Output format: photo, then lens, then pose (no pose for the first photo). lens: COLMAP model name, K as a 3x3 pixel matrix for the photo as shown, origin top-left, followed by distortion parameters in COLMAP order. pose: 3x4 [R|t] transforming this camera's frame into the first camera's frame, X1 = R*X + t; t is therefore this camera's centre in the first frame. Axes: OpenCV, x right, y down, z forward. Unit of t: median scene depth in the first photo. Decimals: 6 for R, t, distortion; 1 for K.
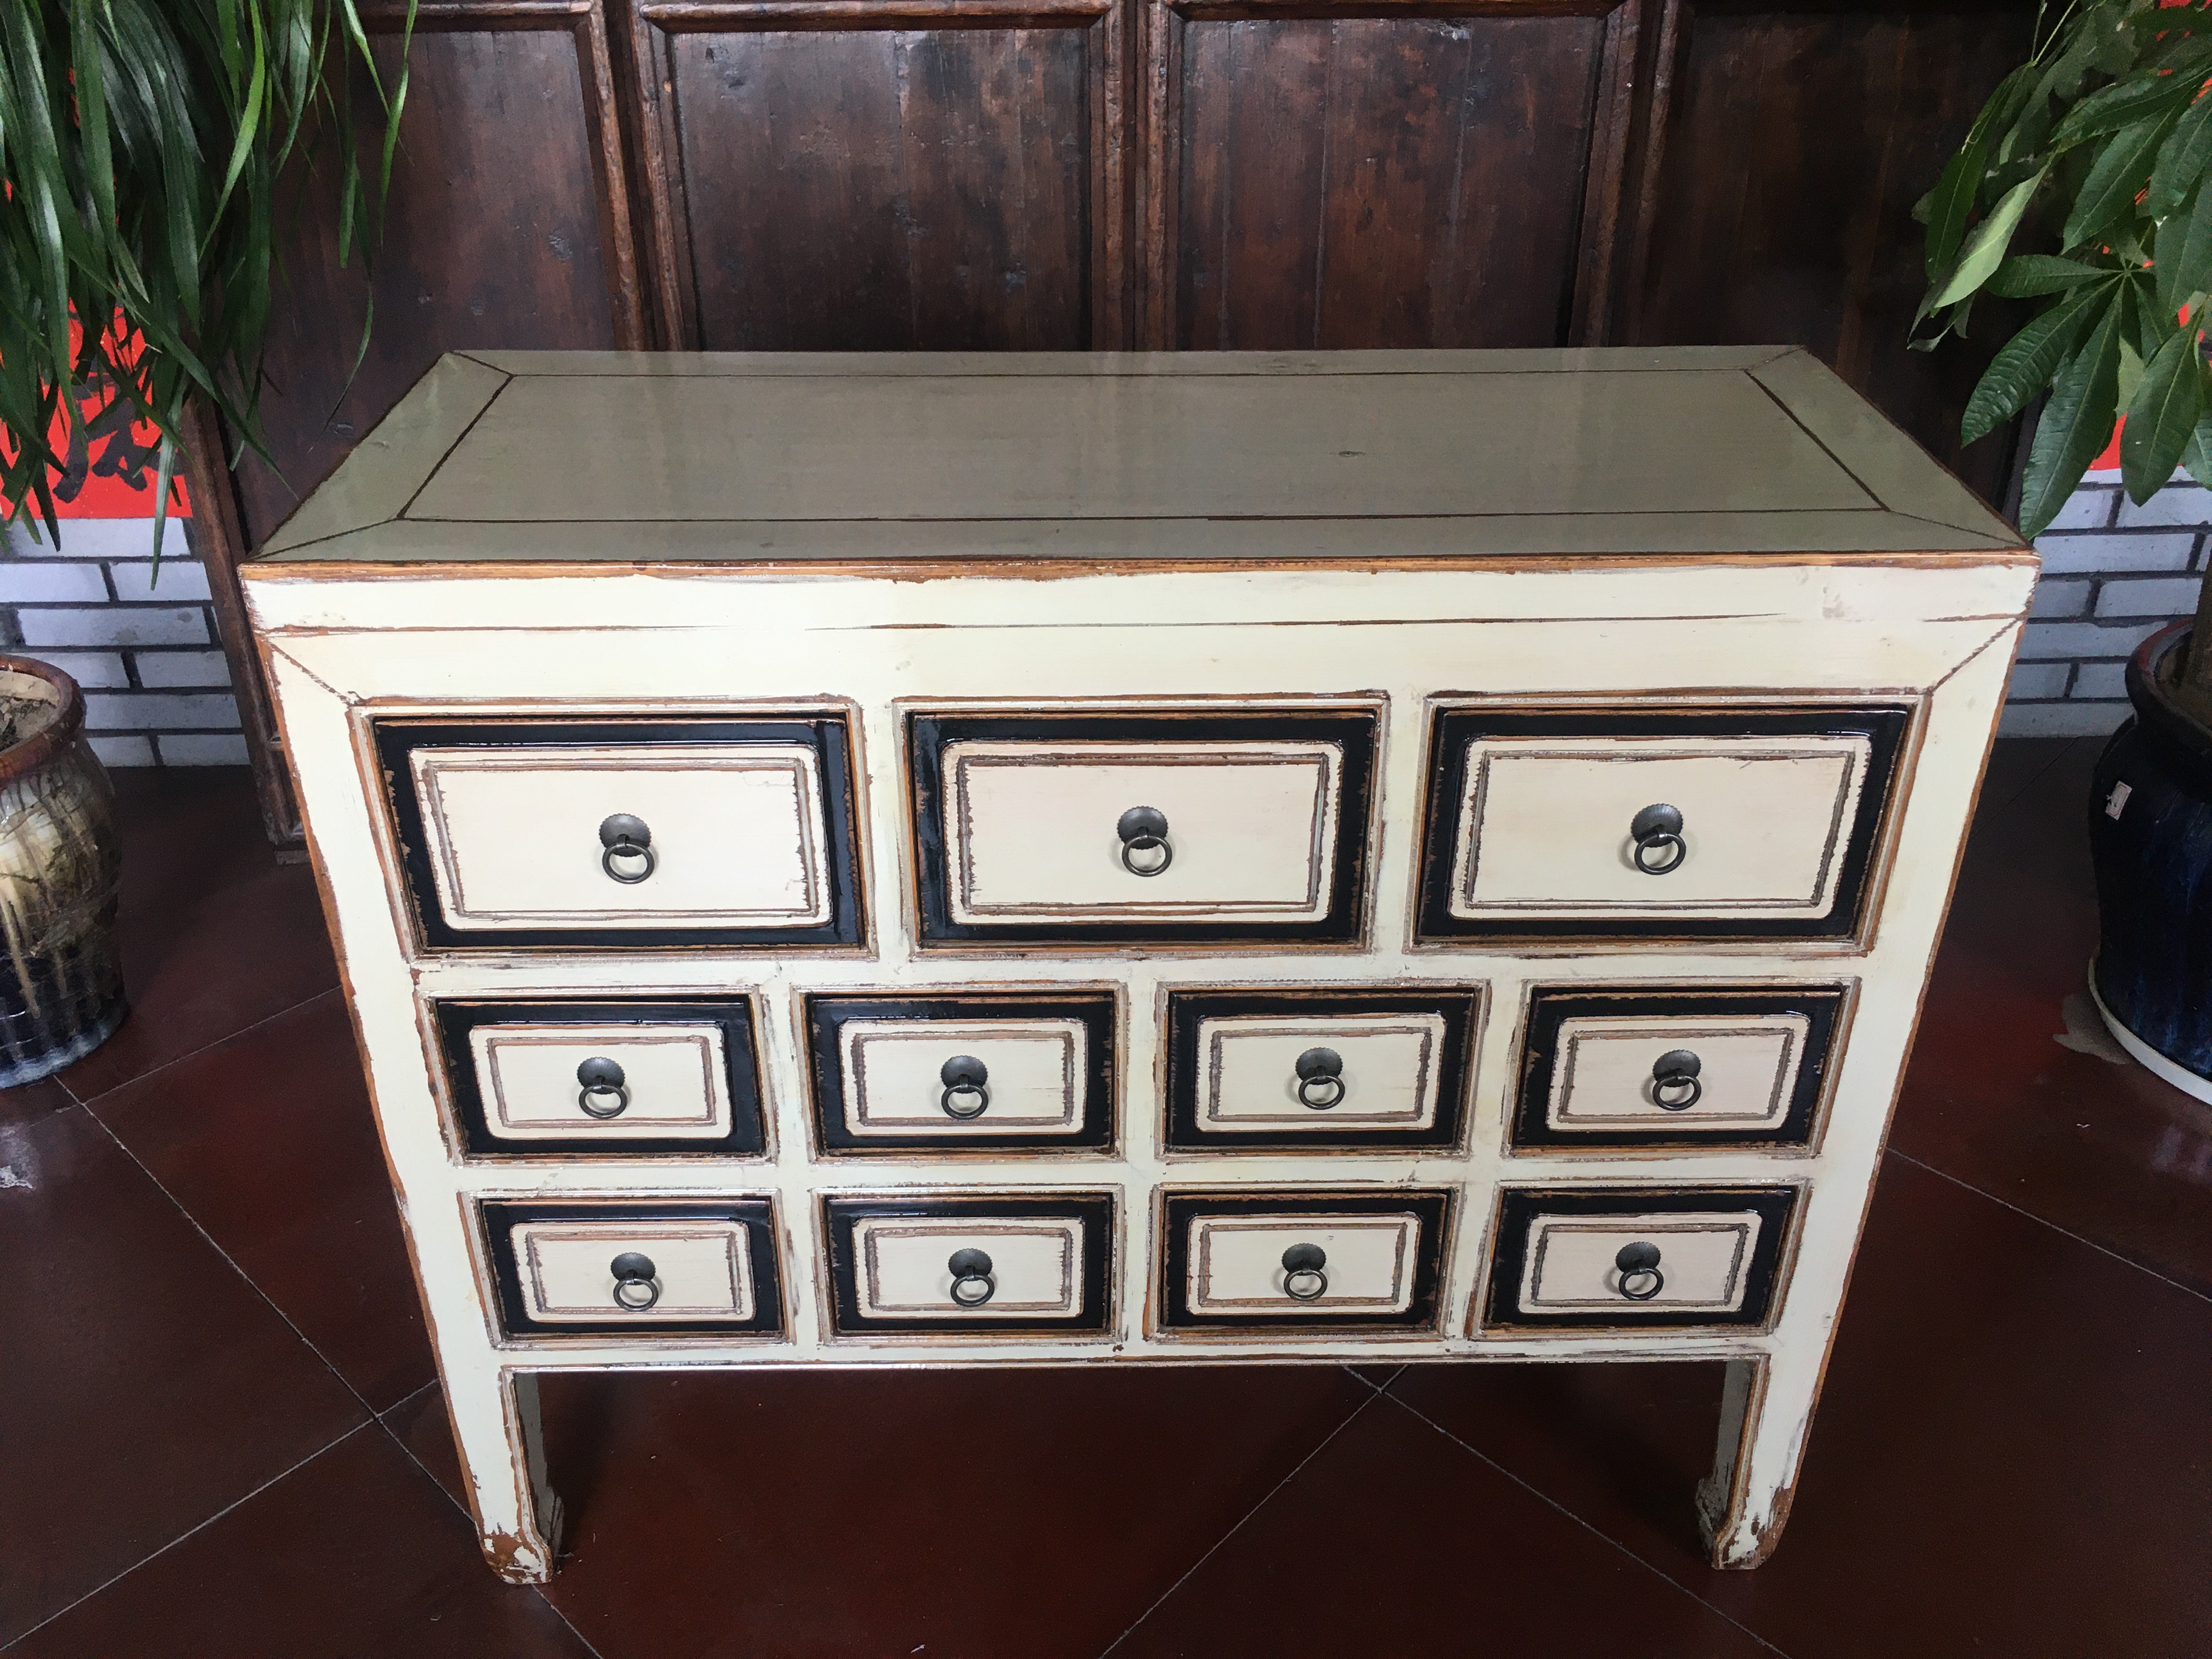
lens RADIAL K [[1880.2, 0, 1101.6], [0, 1880.2, 831.6], [0, 0, 1]] dist [0.082513, -0.117904]
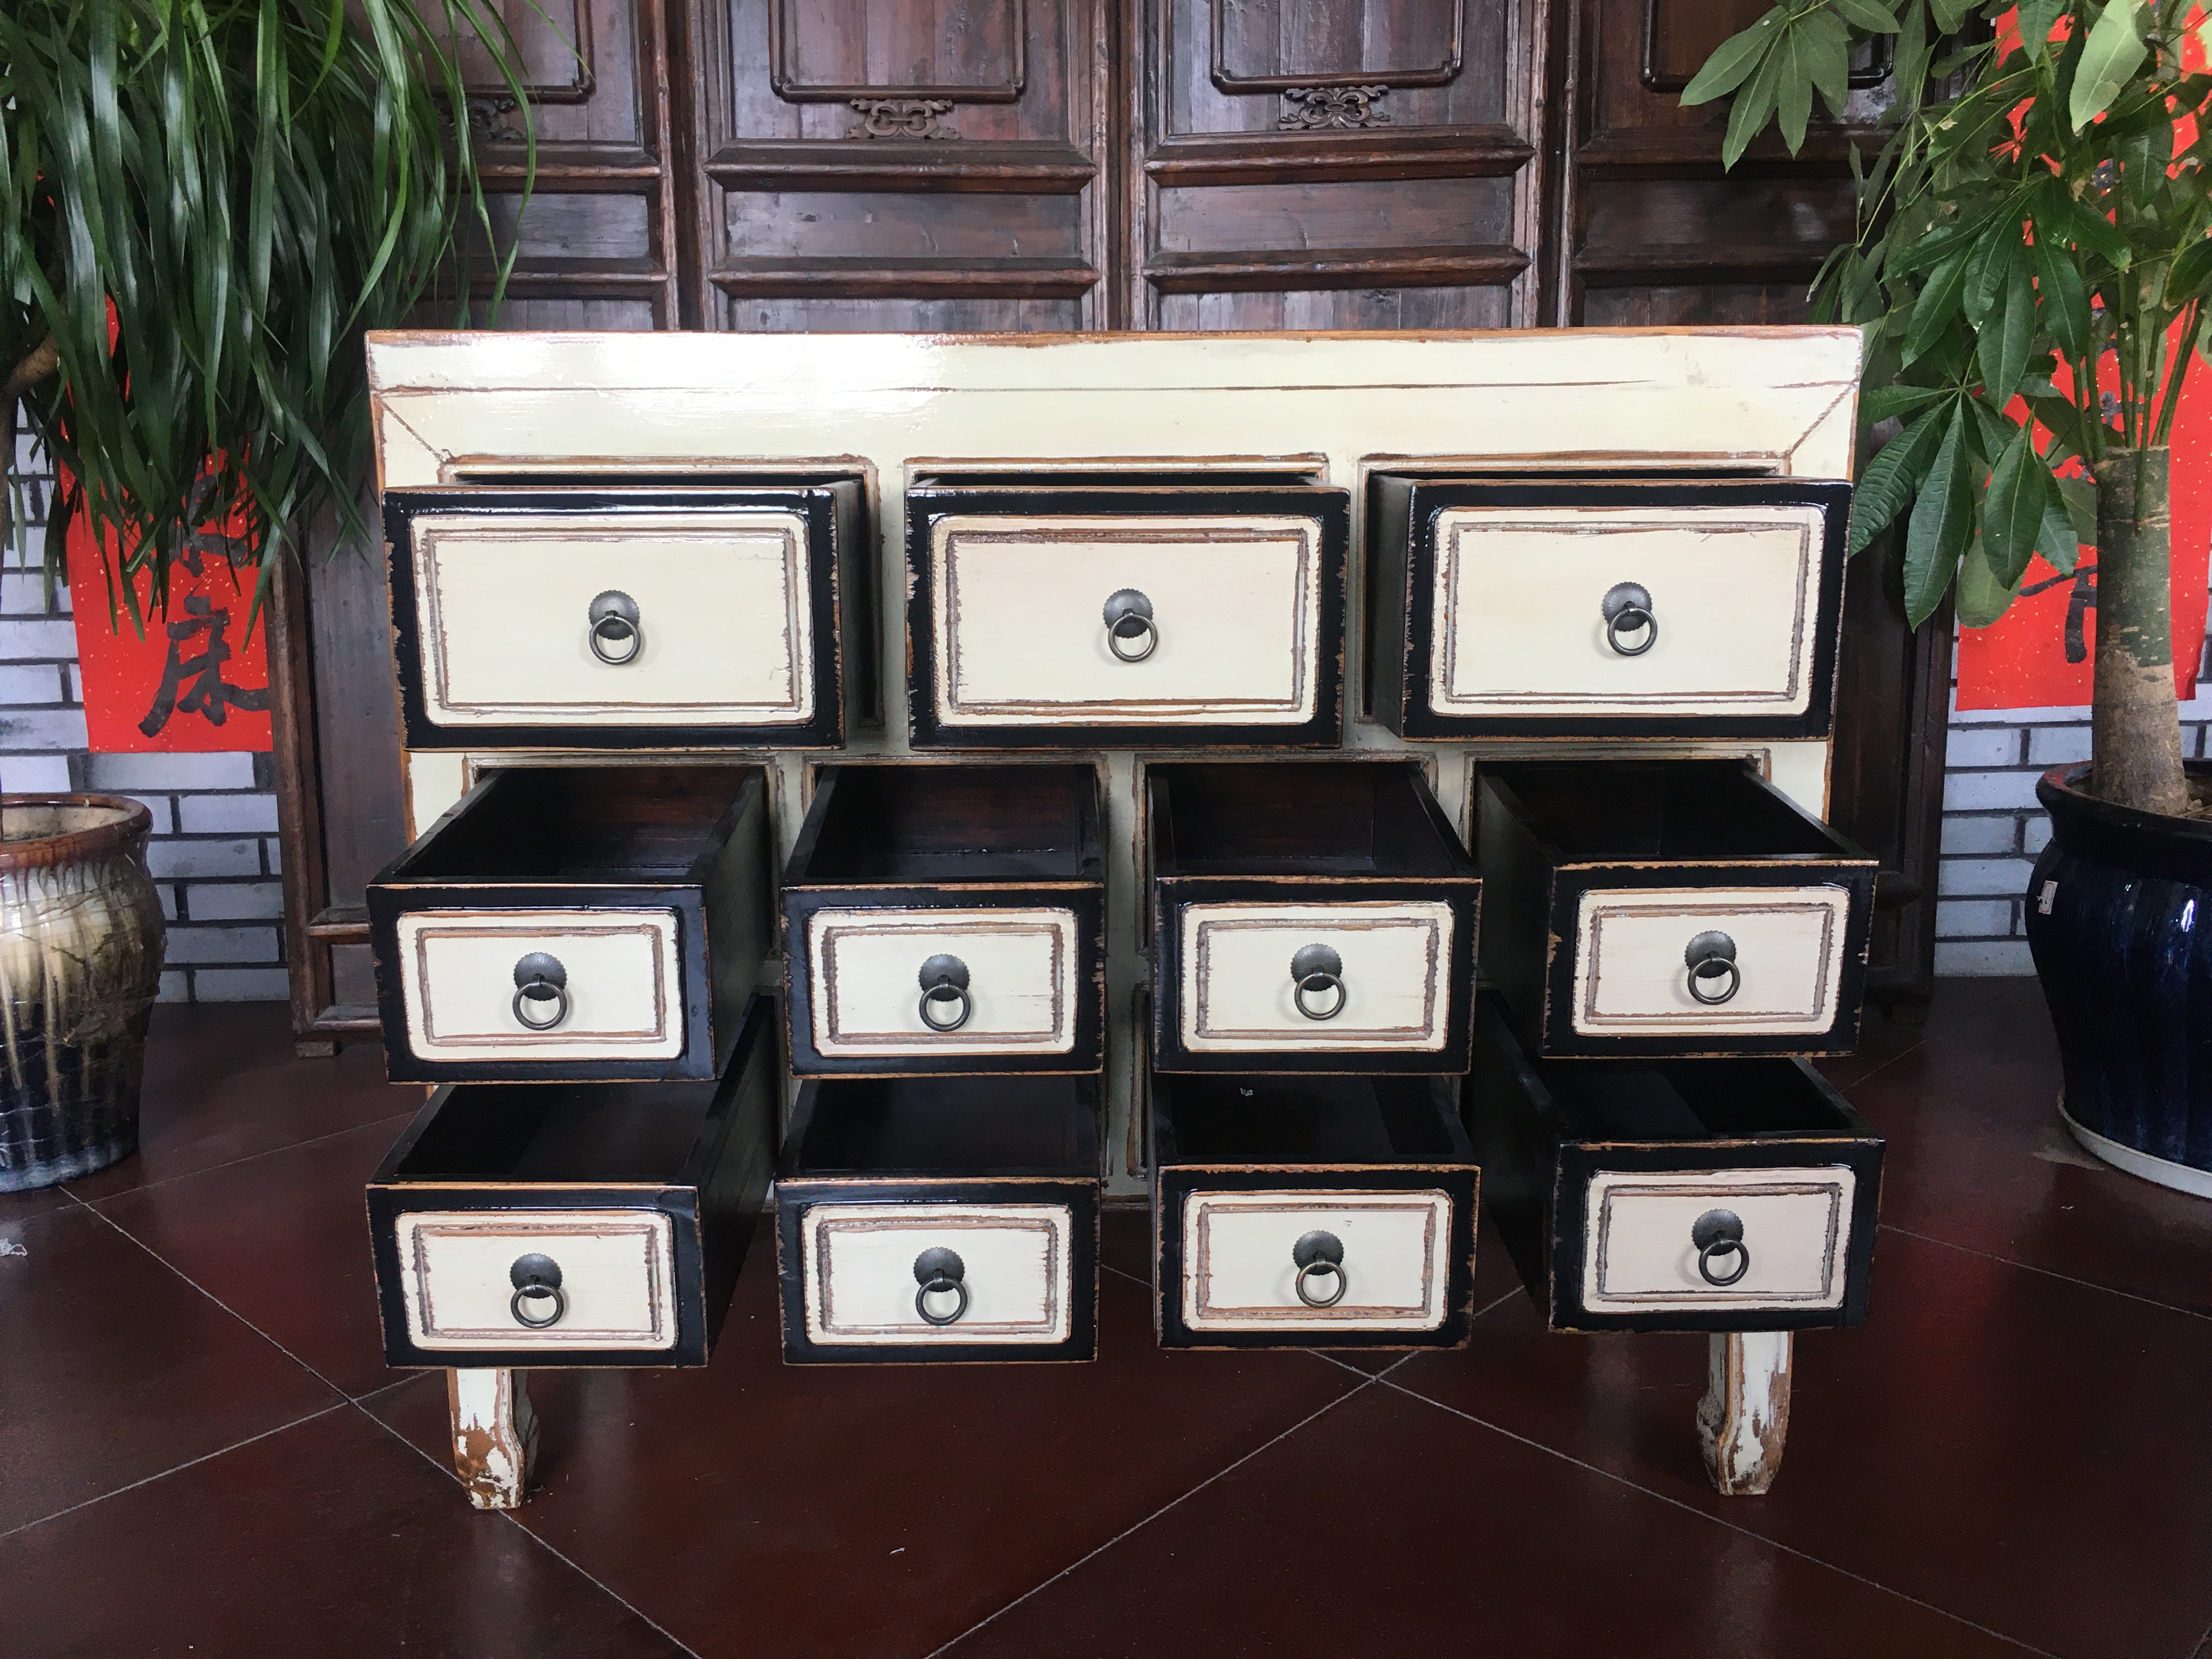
lens RADIAL K [[1880.2, 0, 1101.6], [0, 1880.2, 831.6], [0, 0, 1]] dist [0.082513, -0.117904]
pose [[0.999993, -0.003529, -0.001360, 0.010586], [0.002887, 0.944609, -0.328185, 0.447471], [0.002442, 0.328179, 0.944612, -0.028188]]
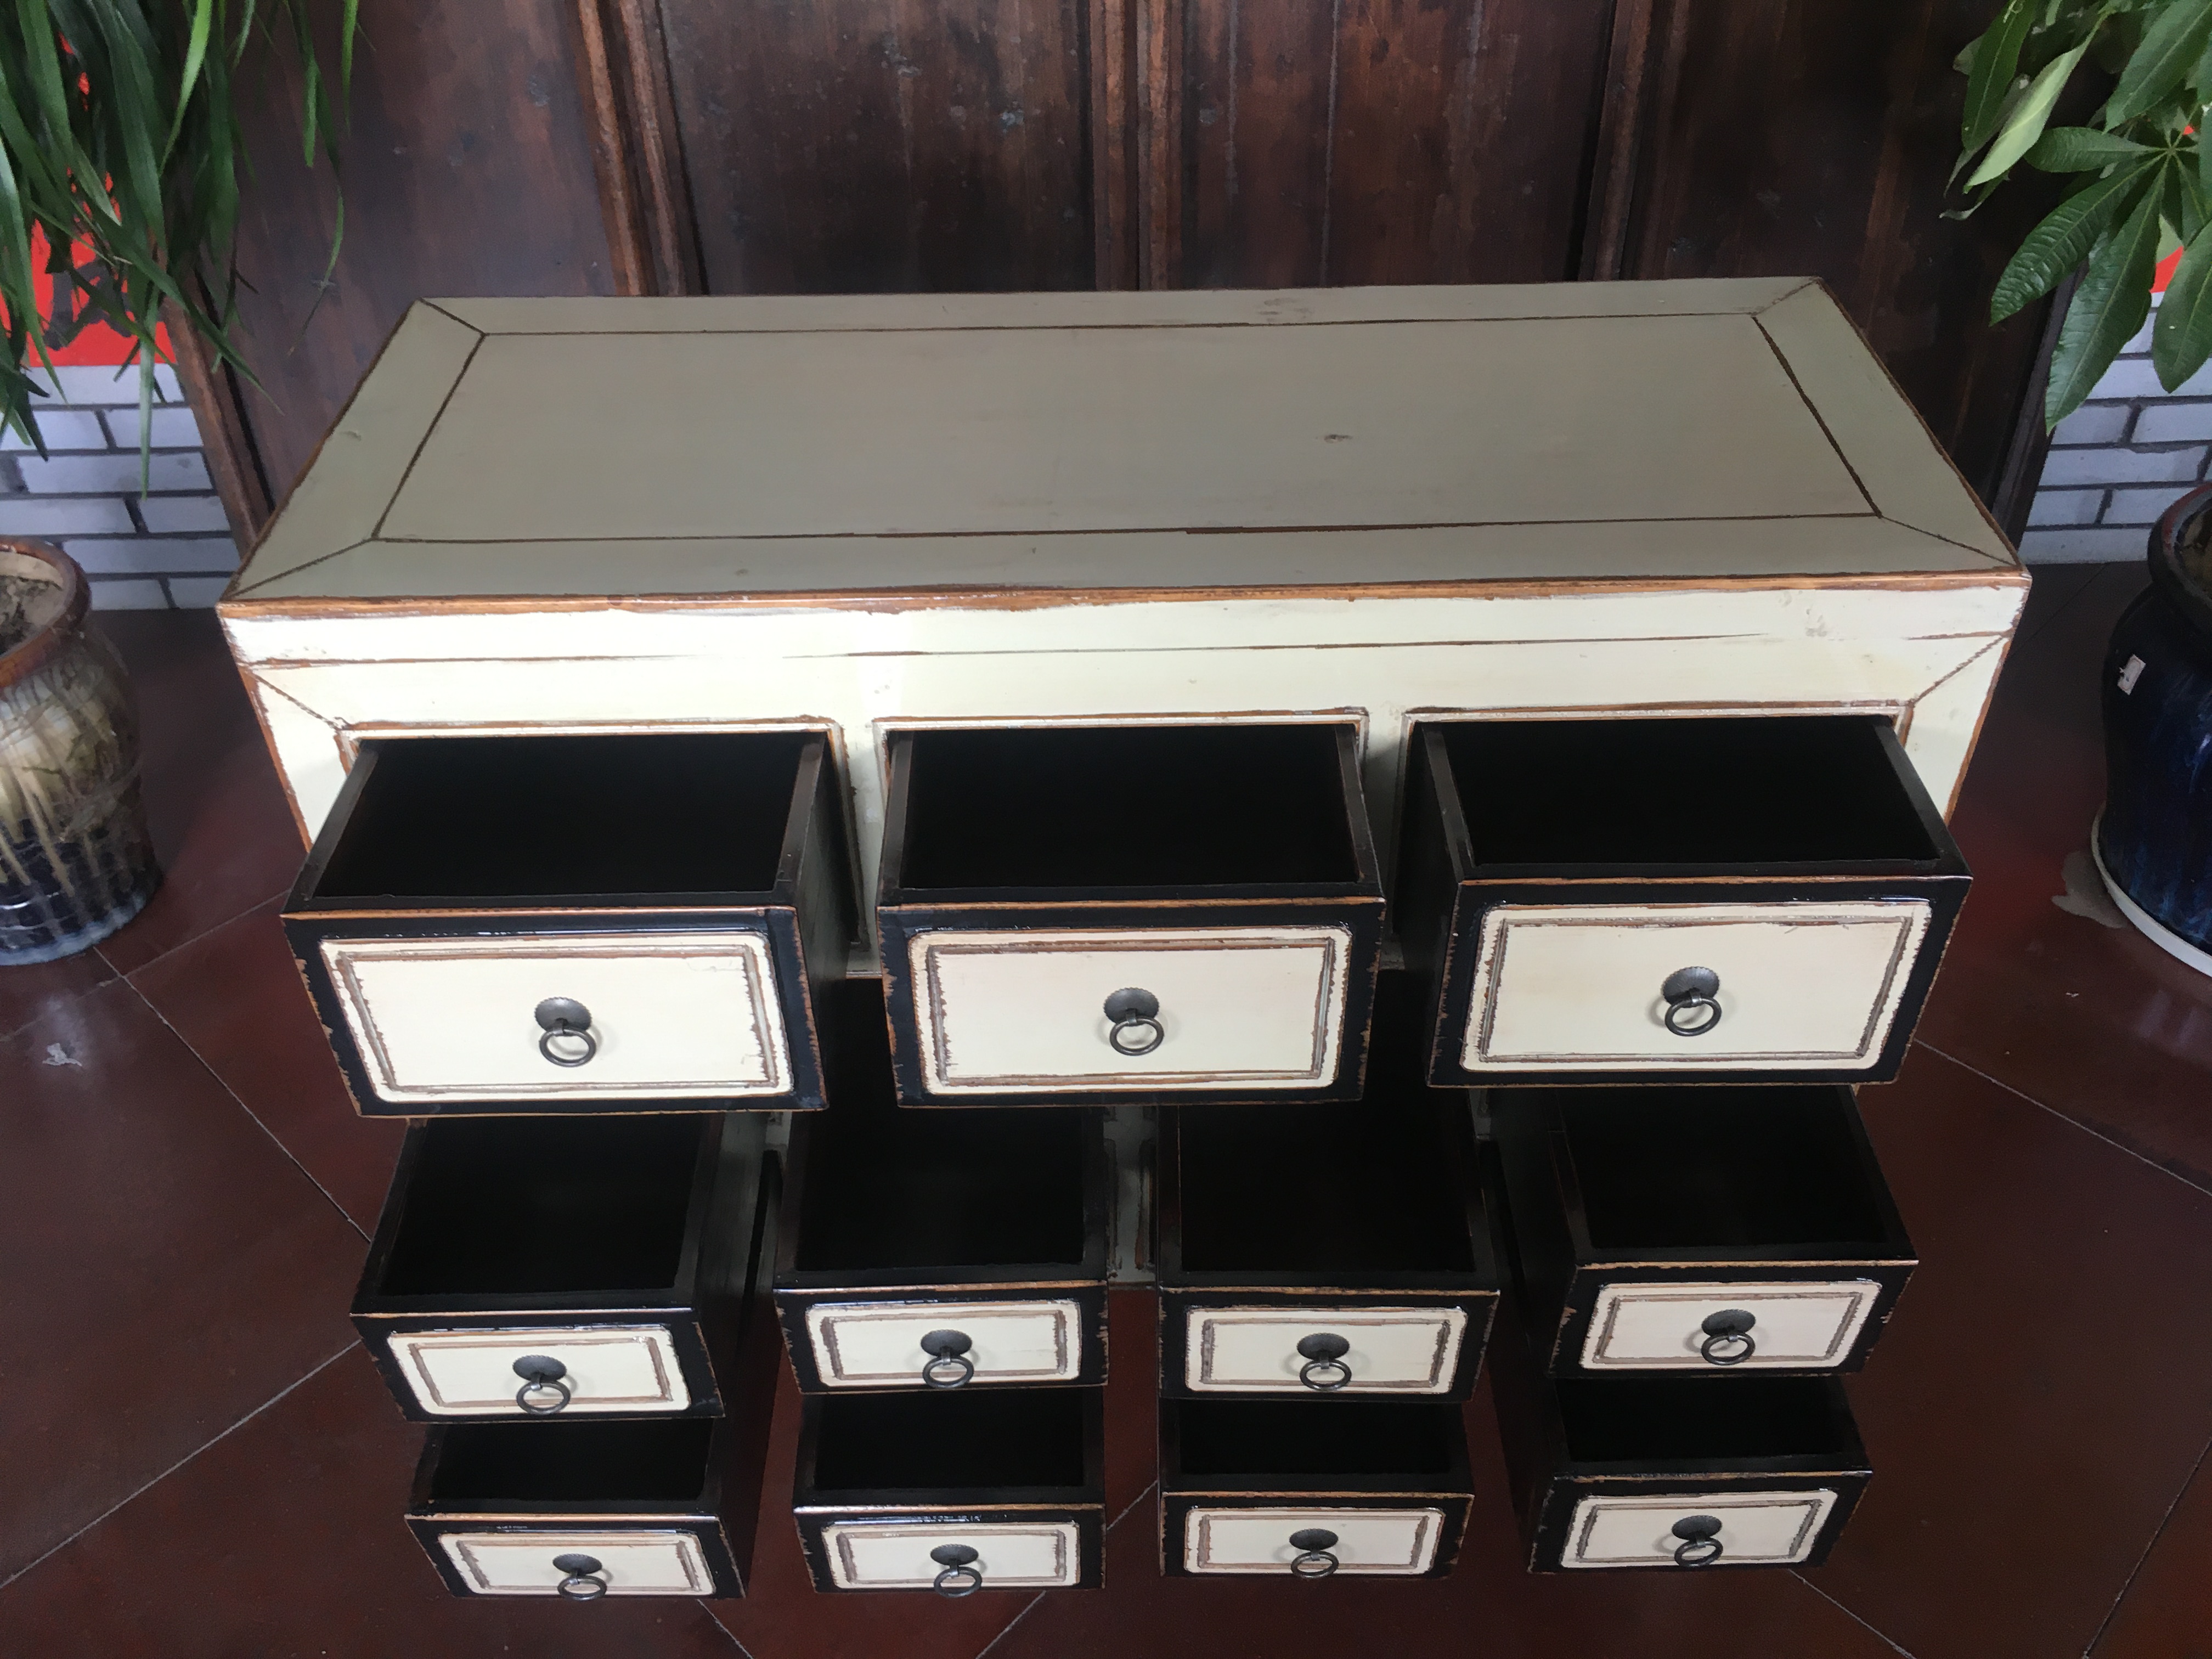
lens RADIAL K [[1880.2, 0, 1101.6], [0, 1880.2, 831.6], [0, 0, 1]] dist [0.082513, -0.117904]
pose [[0.999814, -0.005886, -0.018375, 0.024619], [0.008637, 0.988118, 0.153452, -0.137684], [0.017253, -0.153582, 0.987985, -0.001140]]
